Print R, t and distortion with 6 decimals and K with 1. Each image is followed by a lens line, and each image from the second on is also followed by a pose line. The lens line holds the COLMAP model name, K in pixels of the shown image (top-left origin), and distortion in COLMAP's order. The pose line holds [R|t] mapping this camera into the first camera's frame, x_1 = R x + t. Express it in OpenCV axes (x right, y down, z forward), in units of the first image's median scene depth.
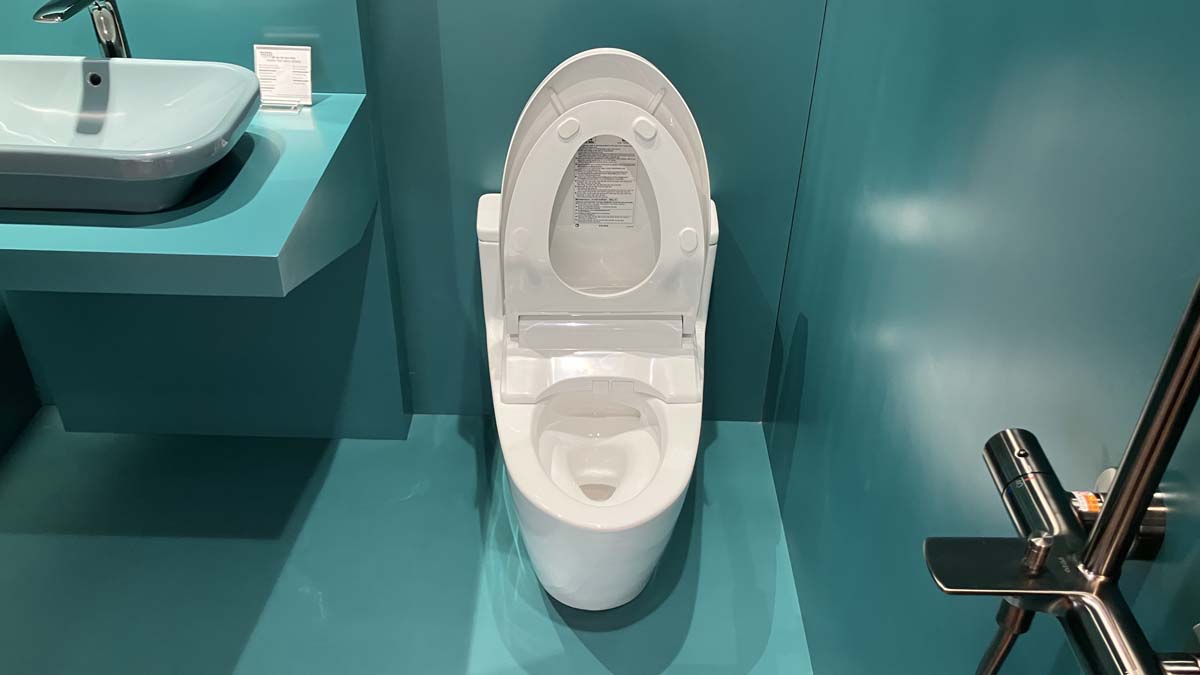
lens RADIAL K [[992.8, 0, 600.0], [0, 992.8, 337.5], [0, 0, 1]] dist [0.000781, 0.002401]
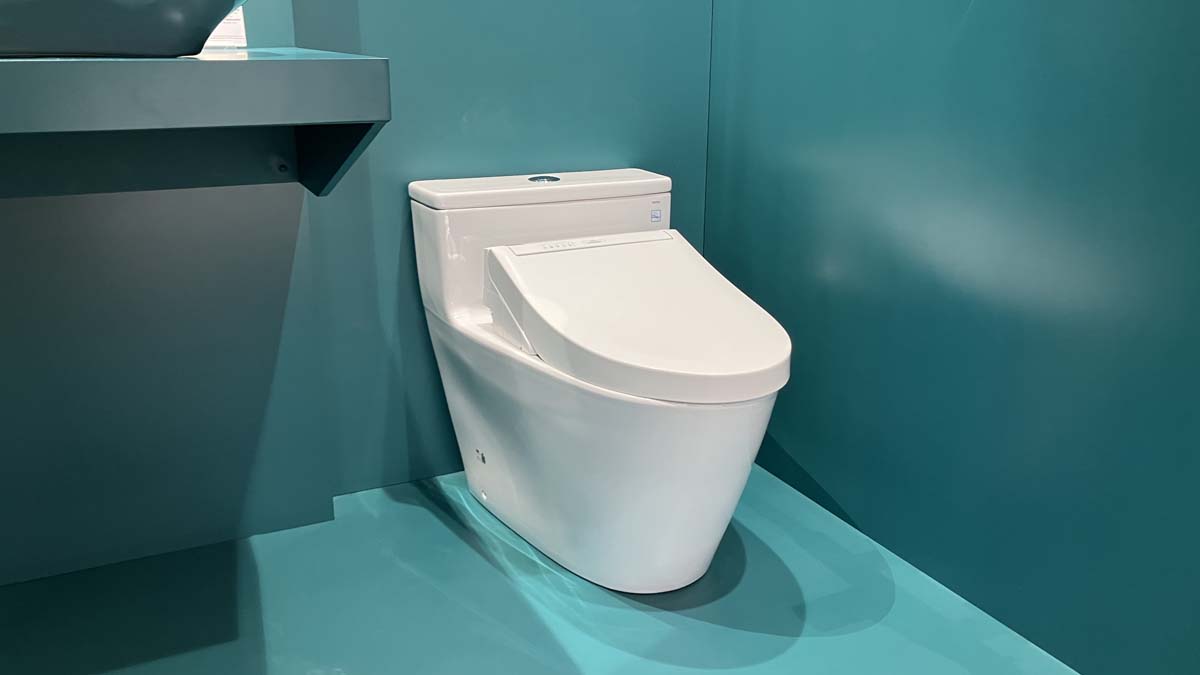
lens RADIAL K [[966.4, 0, 617.5], [0, 966.4, 325.7], [0, 0, 1]] dist [-0.050770, -0.001430]
pose [[0.885502, -0.144349, 0.441645, -0.383757], [0.276027, 0.928037, -0.250112, 0.262857], [-0.373759, 0.343381, 0.861623, 0.249813]]
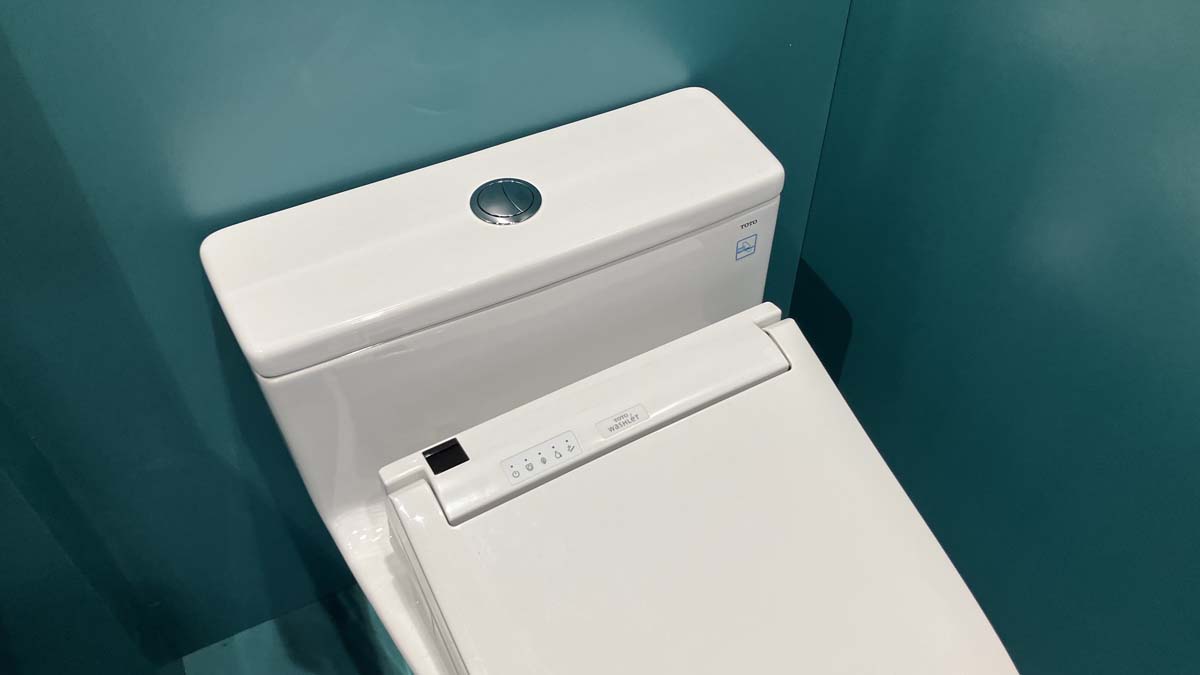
lens RADIAL K [[996.4, 0, 604.9], [0, 996.4, 341.9], [0, 0, 1]] dist [-0.000460, -0.006568]
pose [[0.886994, -0.355669, 0.294519, -0.115911], [0.282458, 0.922439, 0.263293, -0.178757], [-0.365321, -0.150350, 0.918660, 0.622464]]
